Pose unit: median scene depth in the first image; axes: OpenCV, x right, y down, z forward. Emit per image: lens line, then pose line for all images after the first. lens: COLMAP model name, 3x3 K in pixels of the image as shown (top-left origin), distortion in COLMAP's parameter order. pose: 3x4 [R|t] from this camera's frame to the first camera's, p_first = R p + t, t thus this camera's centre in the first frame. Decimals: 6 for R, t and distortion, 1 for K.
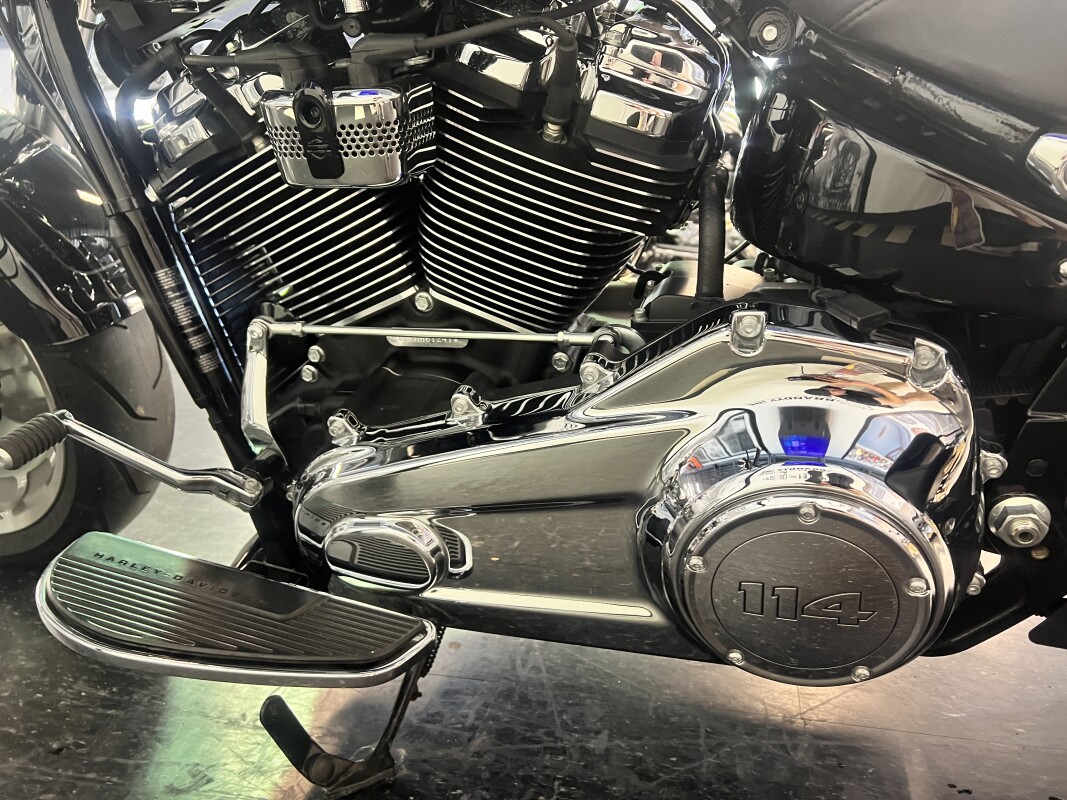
lens RADIAL K [[794.9, 0, 536.8], [0, 794.9, 397.6], [0, 0, 1]] dist [0.001172, -0.006932]
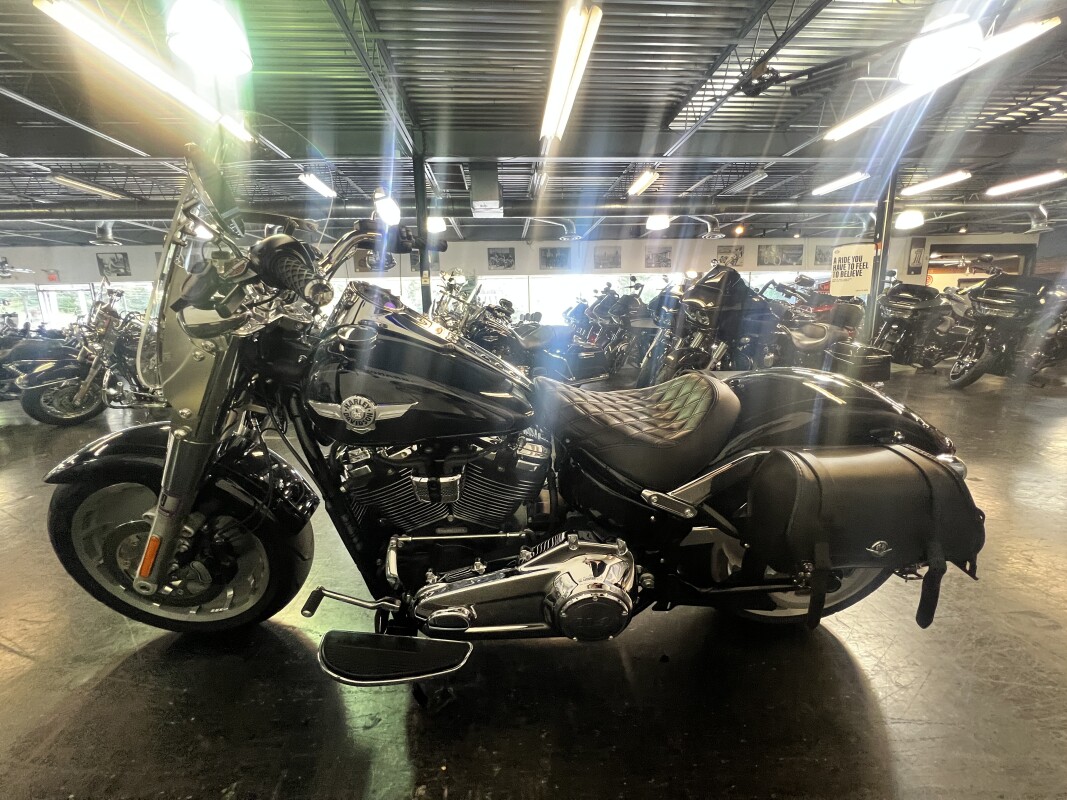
lens RADIAL K [[432.2, 0, 530.8], [0, 432.2, 405.2], [0, 0, 1]] dist [-0.000079, -0.000002]
pose [[0.951260, -0.048926, 0.304484, -0.345471], [0.070997, 0.995558, -0.061836, -0.436222], [-0.300107, 0.080440, 0.950508, -0.591849]]
